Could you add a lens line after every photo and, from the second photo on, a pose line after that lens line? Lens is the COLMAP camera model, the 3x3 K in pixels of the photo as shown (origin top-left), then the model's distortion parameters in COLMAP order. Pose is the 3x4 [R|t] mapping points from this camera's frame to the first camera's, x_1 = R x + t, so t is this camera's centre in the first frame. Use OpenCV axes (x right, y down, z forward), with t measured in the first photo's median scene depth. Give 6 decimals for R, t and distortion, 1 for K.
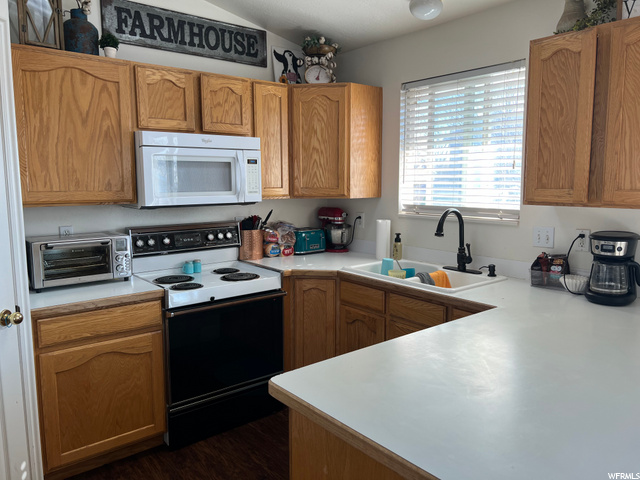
lens RADIAL K [[482.4, 0, 321.5], [0, 482.4, 236.7], [0, 0, 1]] dist [0.046805, -0.061262]
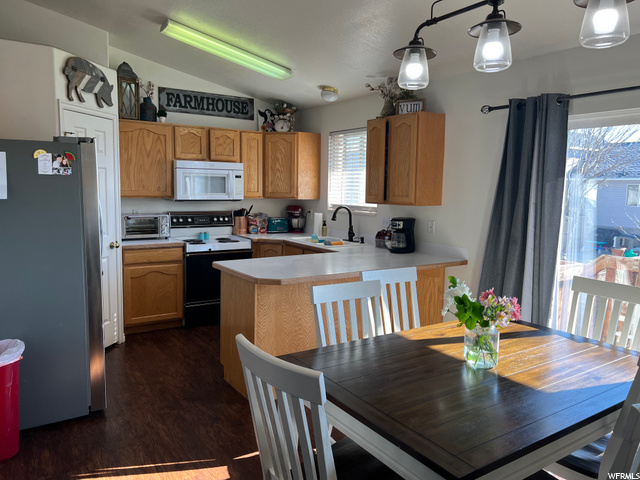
lens RADIAL K [[482.4, 0, 321.5], [0, 482.4, 236.7], [0, 0, 1]] dist [0.046805, -0.061262]
pose [[0.994901, 0.032102, -0.095610, 0.340888], [-0.033639, 0.999329, -0.014505, 0.080396], [0.095081, 0.017648, 0.995313, -0.736212]]
